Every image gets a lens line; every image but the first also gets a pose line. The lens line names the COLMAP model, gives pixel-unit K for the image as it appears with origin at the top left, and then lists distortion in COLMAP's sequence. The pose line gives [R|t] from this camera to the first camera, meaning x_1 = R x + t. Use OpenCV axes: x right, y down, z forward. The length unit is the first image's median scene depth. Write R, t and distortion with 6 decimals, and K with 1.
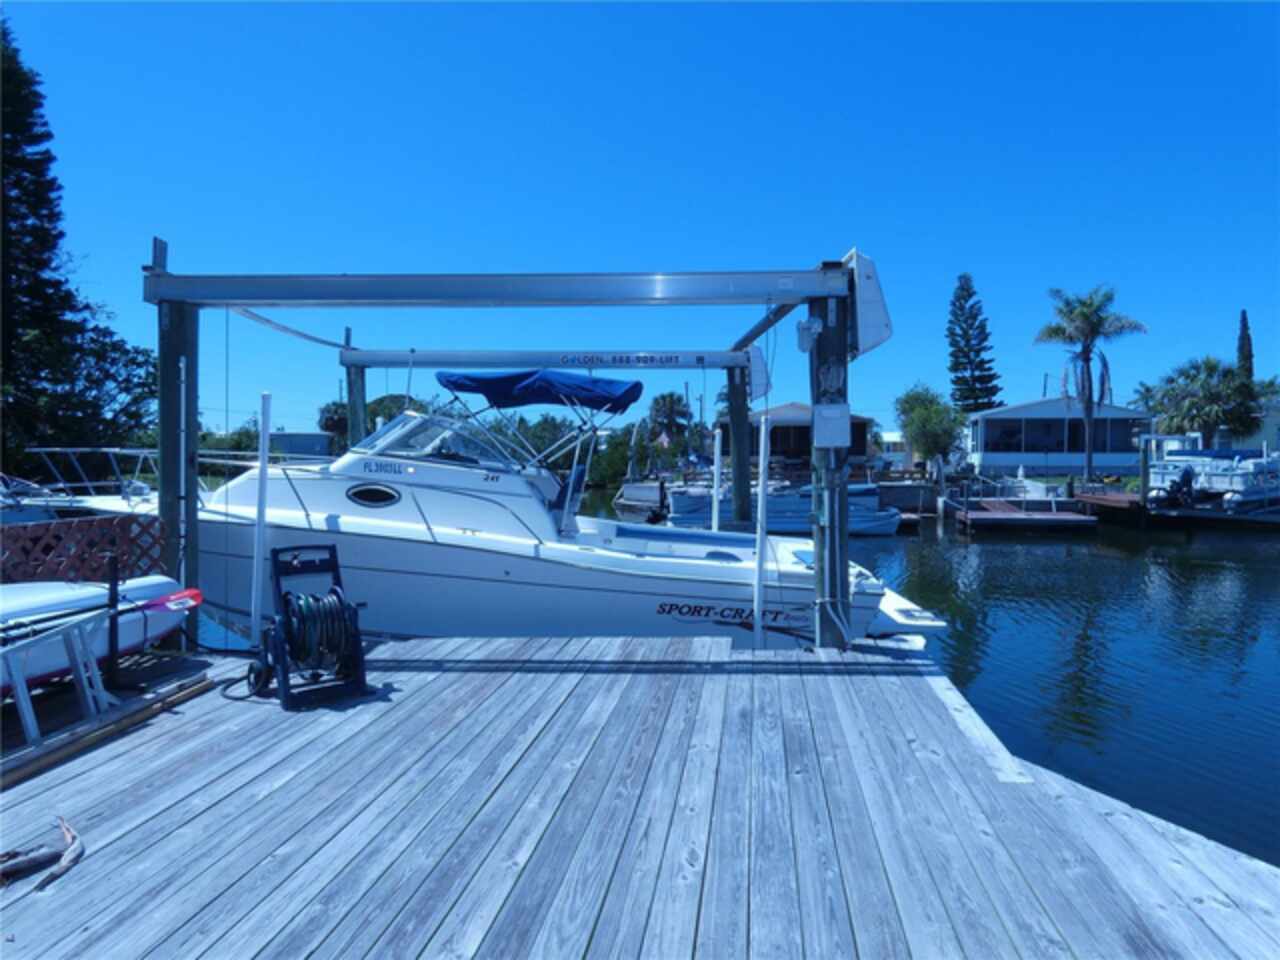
lens RADIAL K [[774.3, 0, 638.2], [0, 774.3, 483.7], [0, 0, 1]] dist [-0.001201, -0.000848]
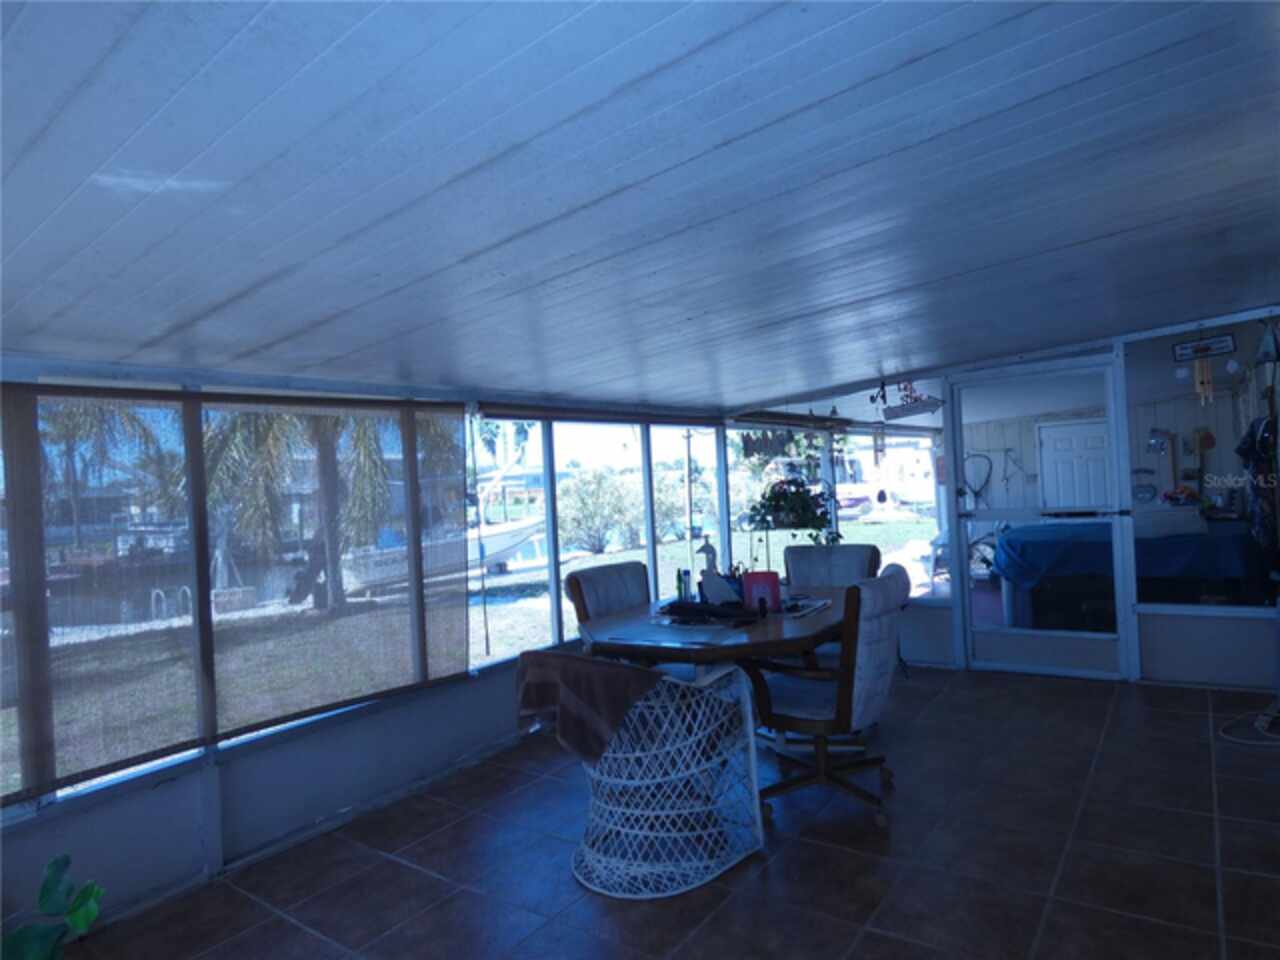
lens RADIAL K [[774.3, 0, 649.6], [0, 774.3, 486.3], [0, 0, 1]] dist [-0.001201, -0.000848]
pose [[0.416268, -0.022897, 0.908954, -0.199076], [0.083957, 0.996380, -0.013350, -0.008012], [-0.905358, 0.081870, 0.416683, -0.417712]]
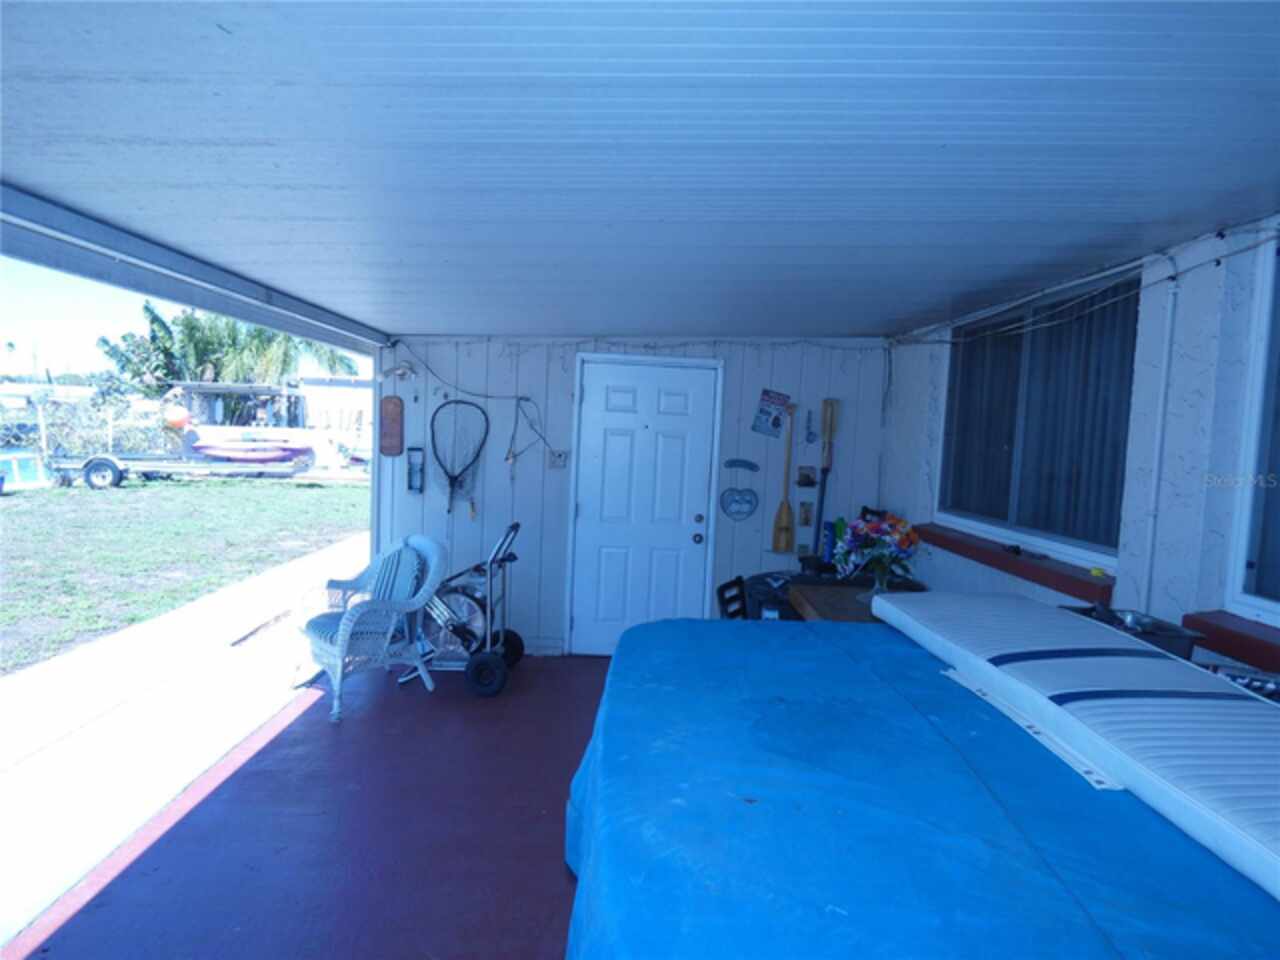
lens RADIAL K [[774.3, 0, 646.1], [0, 774.3, 478.9], [0, 0, 1]] dist [-0.001201, -0.000848]
pose [[-0.216261, -0.068685, 0.973917, -0.013495], [-0.017625, 0.997635, 0.066443, -0.009248], [-0.976177, -0.002796, -0.216960, -0.410279]]
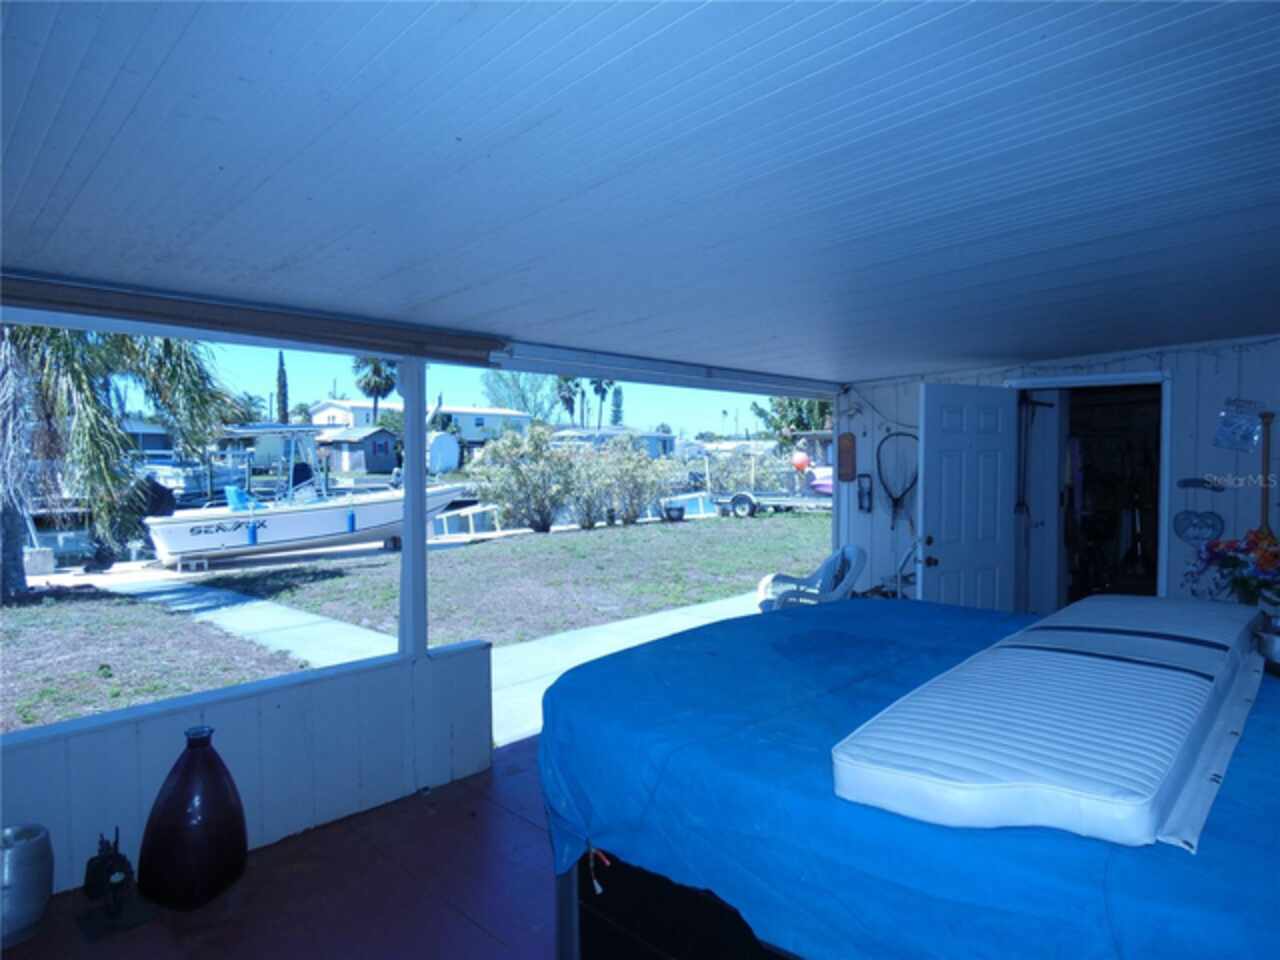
lens RADIAL K [[774.3, 0, 651.2], [0, 774.3, 475.5], [0, 0, 1]] dist [-0.001201, -0.000848]
pose [[0.535852, -0.018936, 0.844100, -0.036417], [0.020697, 0.999743, 0.009289, -0.006923], [-0.844058, 0.012493, 0.536106, -0.455348]]
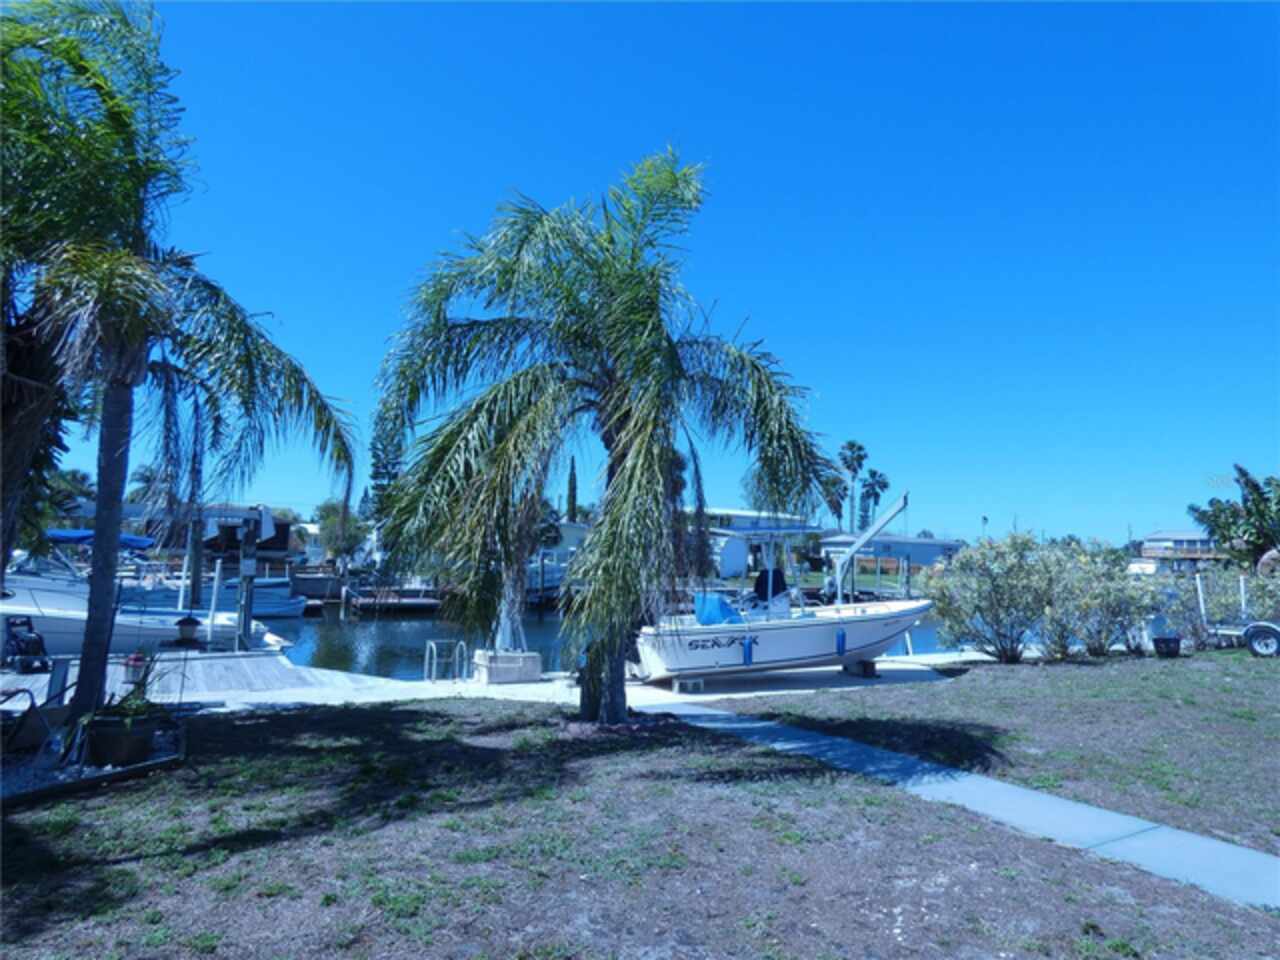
lens RADIAL K [[774.3, 0, 648.6], [0, 774.3, 481.3], [0, 0, 1]] dist [-0.001201, -0.000848]
pose [[0.758725, 0.086883, 0.645591, -0.071834], [-0.013030, 0.992891, -0.118308, -0.011125], [-0.651281, 0.081351, 0.754464, -0.308239]]
